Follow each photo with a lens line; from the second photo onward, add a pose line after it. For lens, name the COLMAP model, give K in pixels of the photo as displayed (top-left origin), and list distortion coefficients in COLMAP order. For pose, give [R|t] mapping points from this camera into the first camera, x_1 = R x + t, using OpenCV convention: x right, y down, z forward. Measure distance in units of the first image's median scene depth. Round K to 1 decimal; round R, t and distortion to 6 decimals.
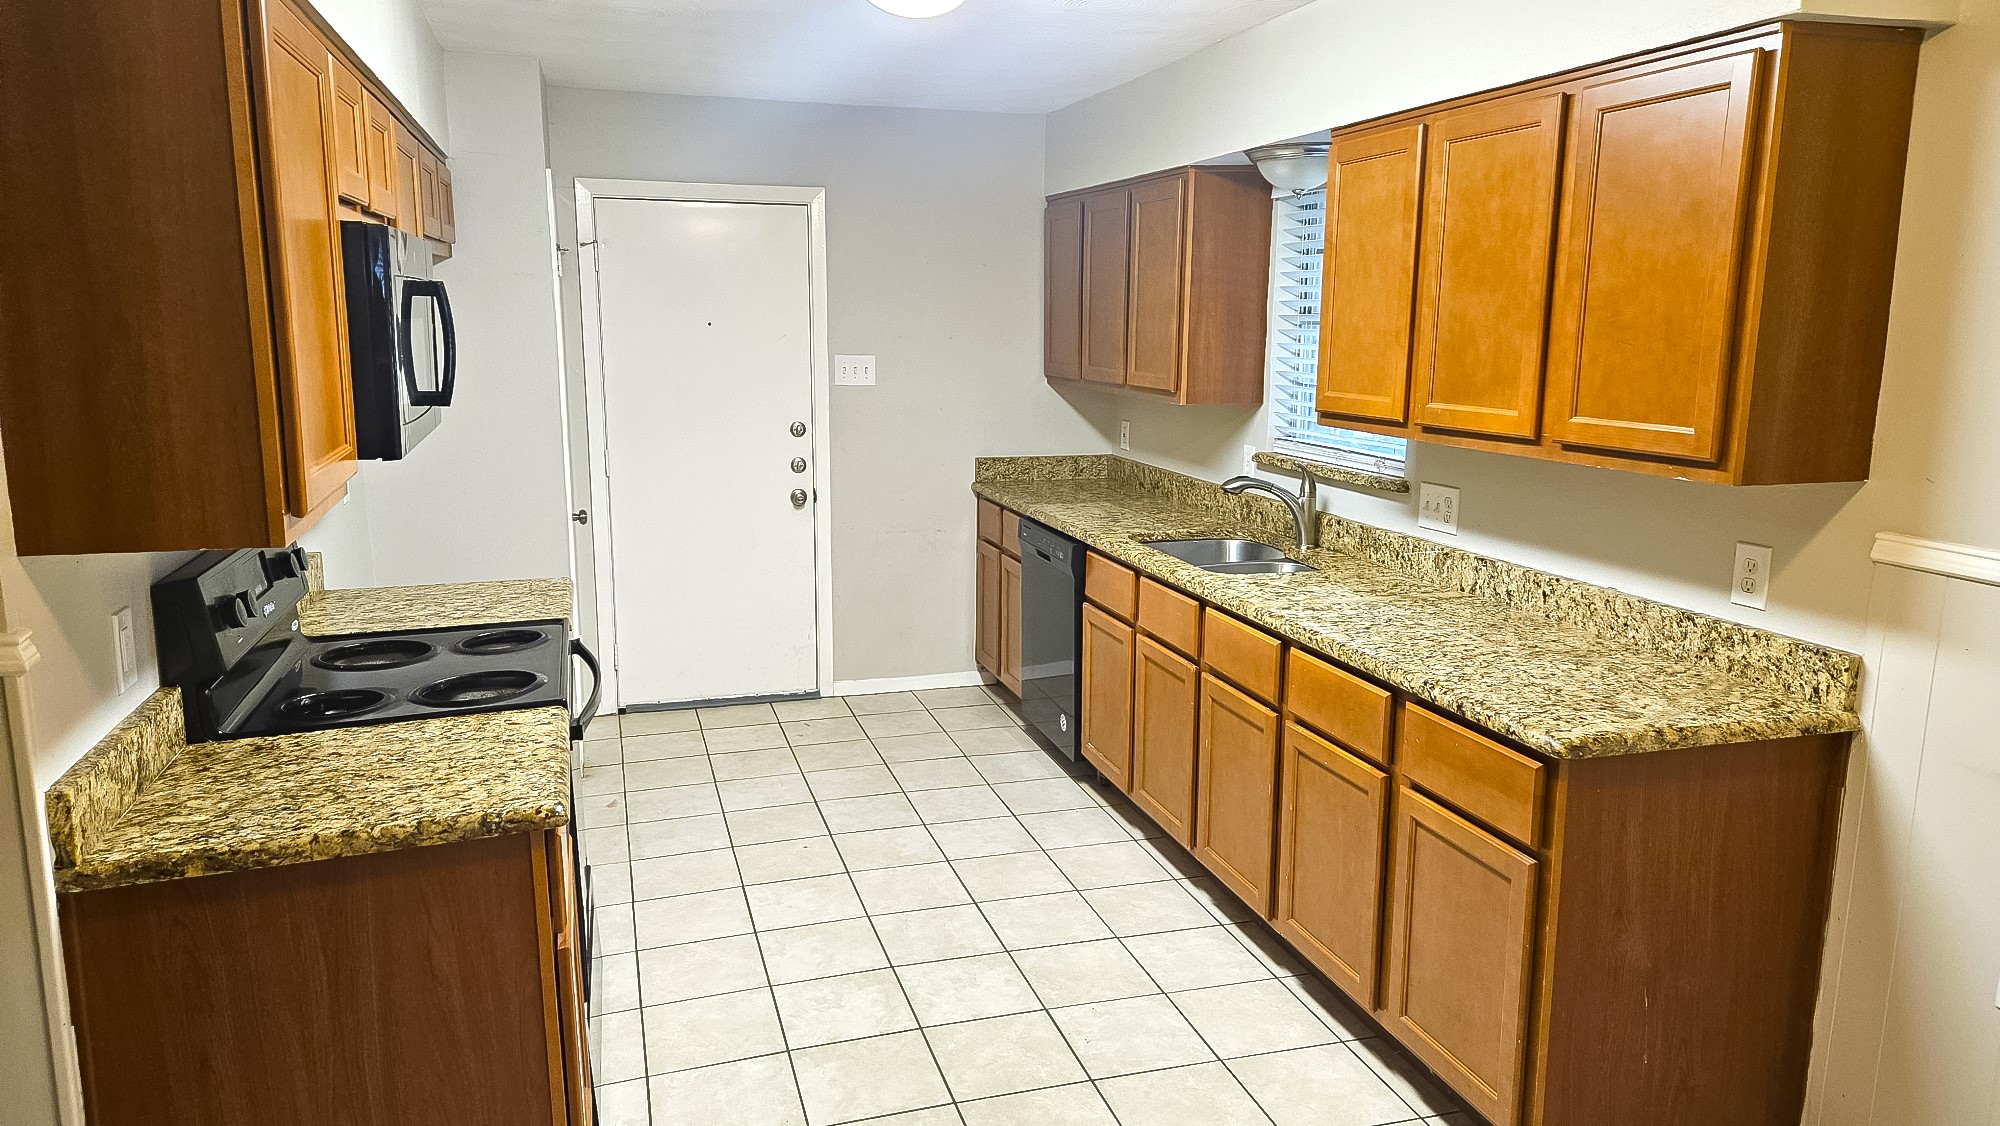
lens RADIAL K [[1343.5, 0, 1002.0], [0, 1343.5, 565.8], [0, 0, 1]] dist [0.035747, -0.001042]
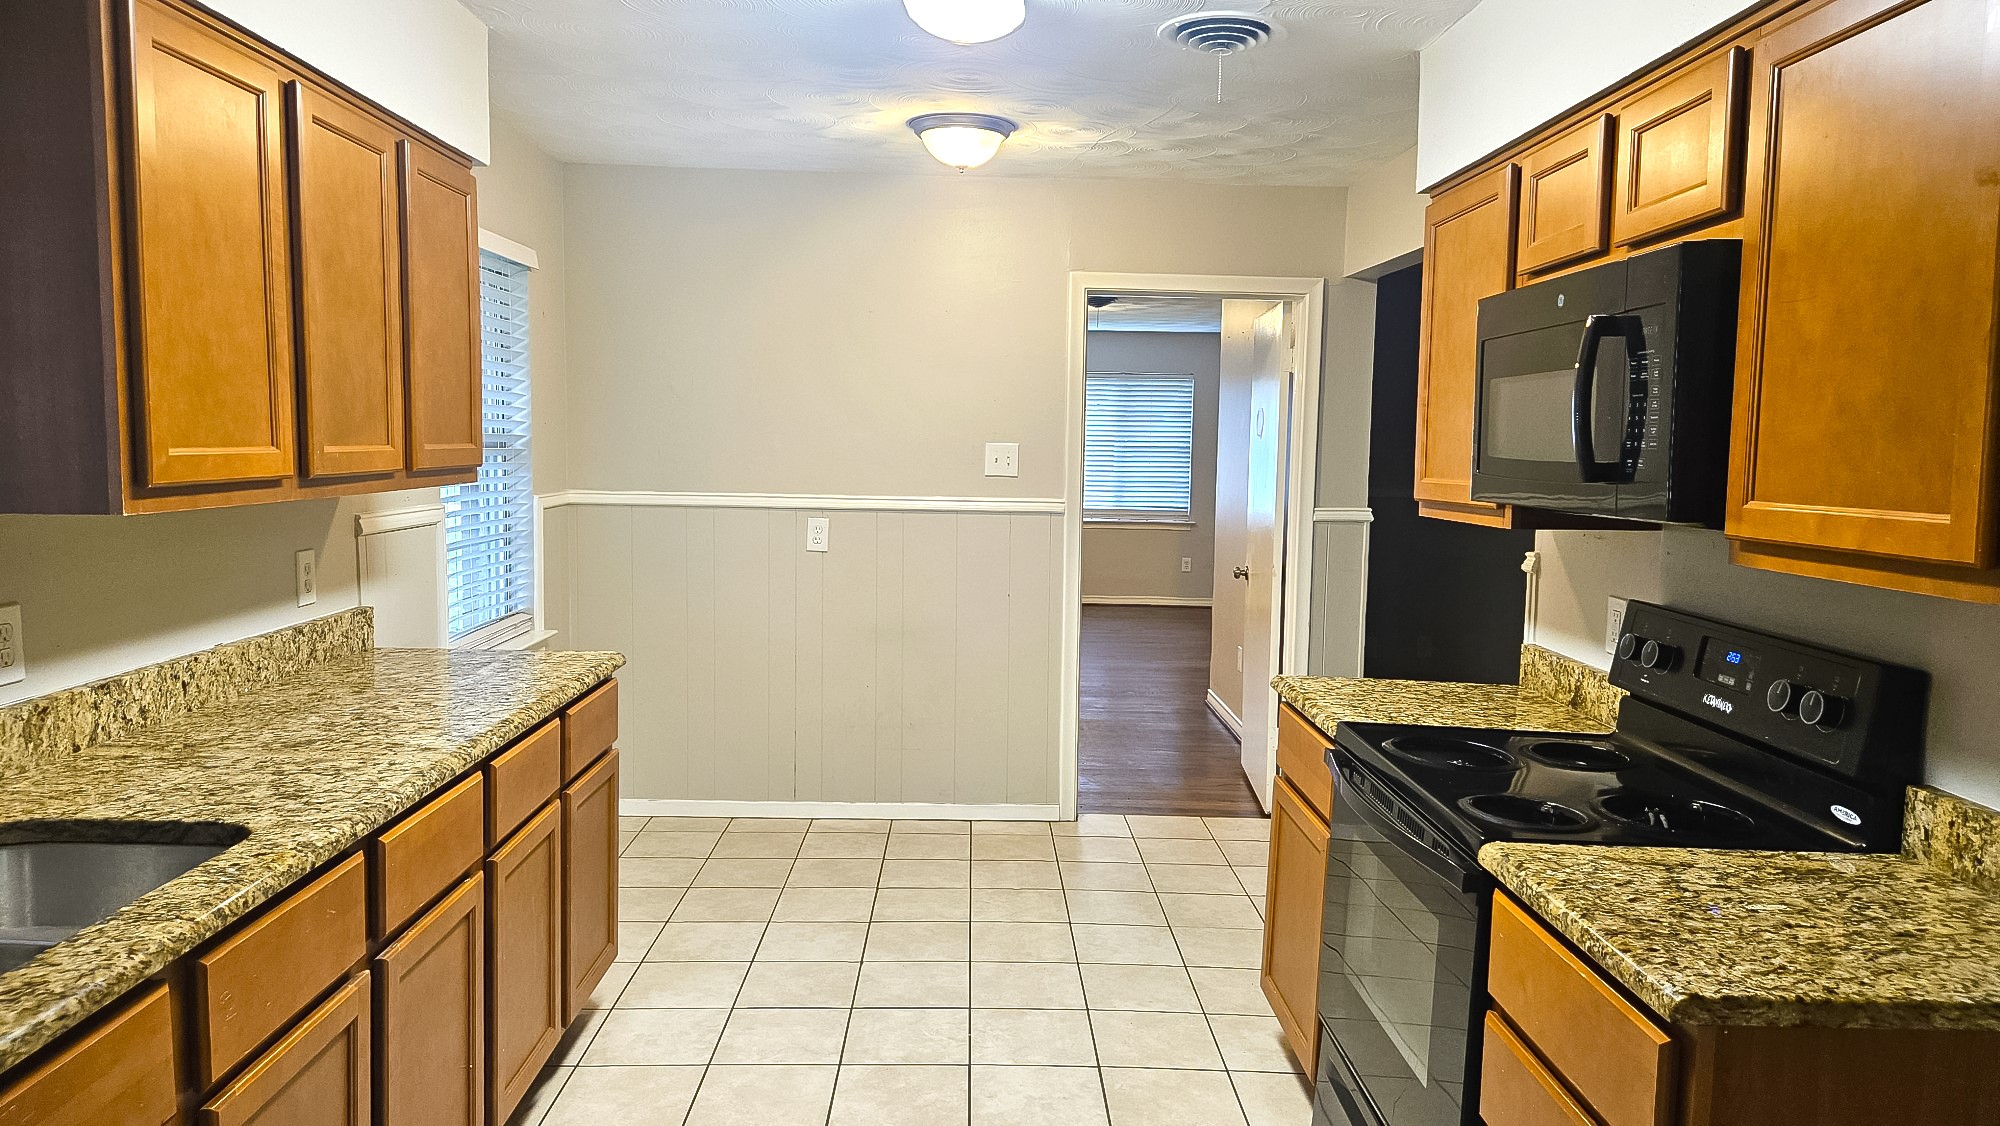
lens RADIAL K [[1343.5, 0, 997.8], [0, 1343.5, 559.4], [0, 0, 1]] dist [0.035747, -0.001042]
pose [[-0.962599, -0.047954, 0.266652, -0.263634], [0.025800, 0.963513, 0.266415, -0.248466], [-0.269699, 0.263330, -0.926240, 1.584893]]
